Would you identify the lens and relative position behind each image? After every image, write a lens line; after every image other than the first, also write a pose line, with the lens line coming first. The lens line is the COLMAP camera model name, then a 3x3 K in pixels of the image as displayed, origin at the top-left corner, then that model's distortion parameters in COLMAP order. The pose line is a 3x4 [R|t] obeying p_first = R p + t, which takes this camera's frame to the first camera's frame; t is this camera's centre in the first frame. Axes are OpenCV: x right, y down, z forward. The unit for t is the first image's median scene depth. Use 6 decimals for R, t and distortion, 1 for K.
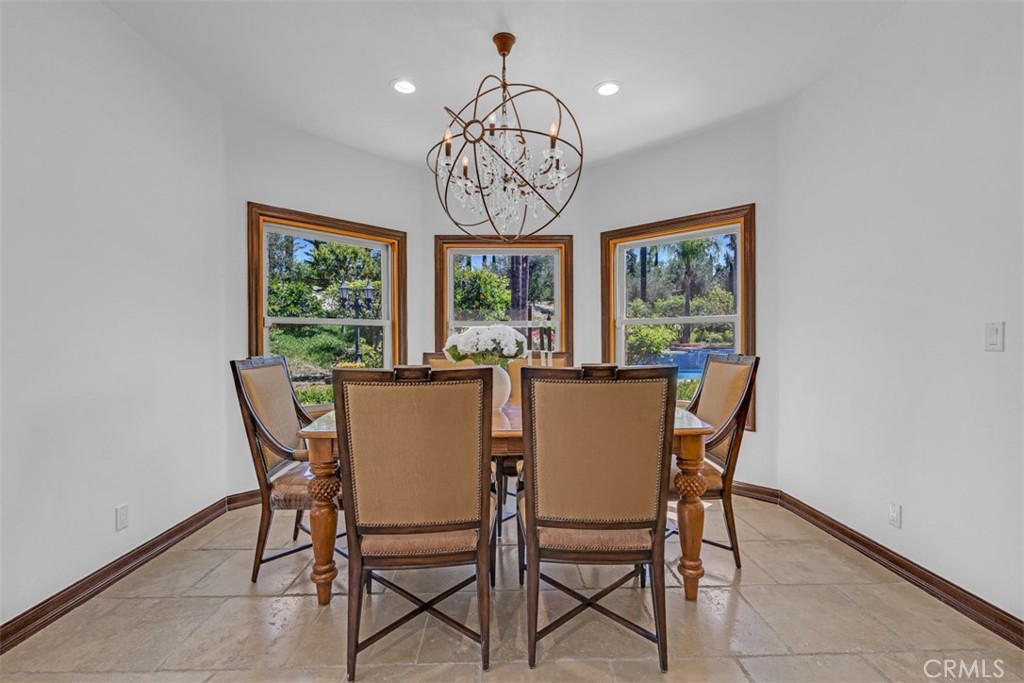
lens RADIAL K [[450.9, 0, 510.5], [0, 450.9, 342.2], [0, 0, 1]] dist [-0.002698, -0.000014]
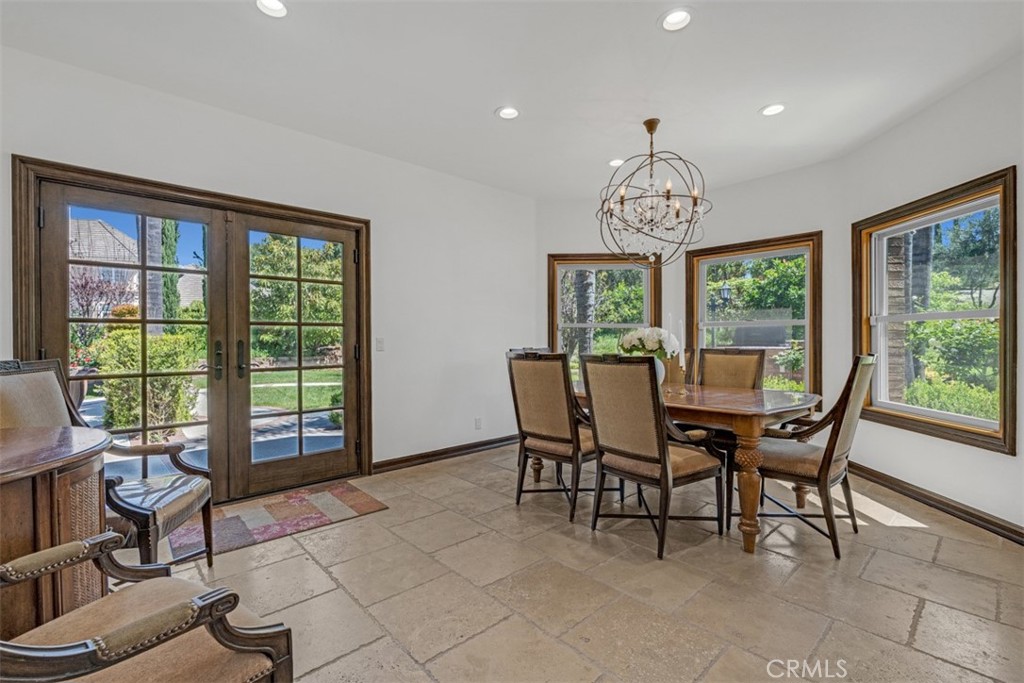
lens RADIAL K [[450.9, 0, 511.6], [0, 450.9, 341.2], [0, 0, 1]] dist [-0.002698, -0.000014]
pose [[0.658562, 0.004495, -0.752513, 0.623418], [-0.005258, 0.999985, 0.001372, 0.002288], [0.752508, 0.003053, 0.658576, -0.199225]]
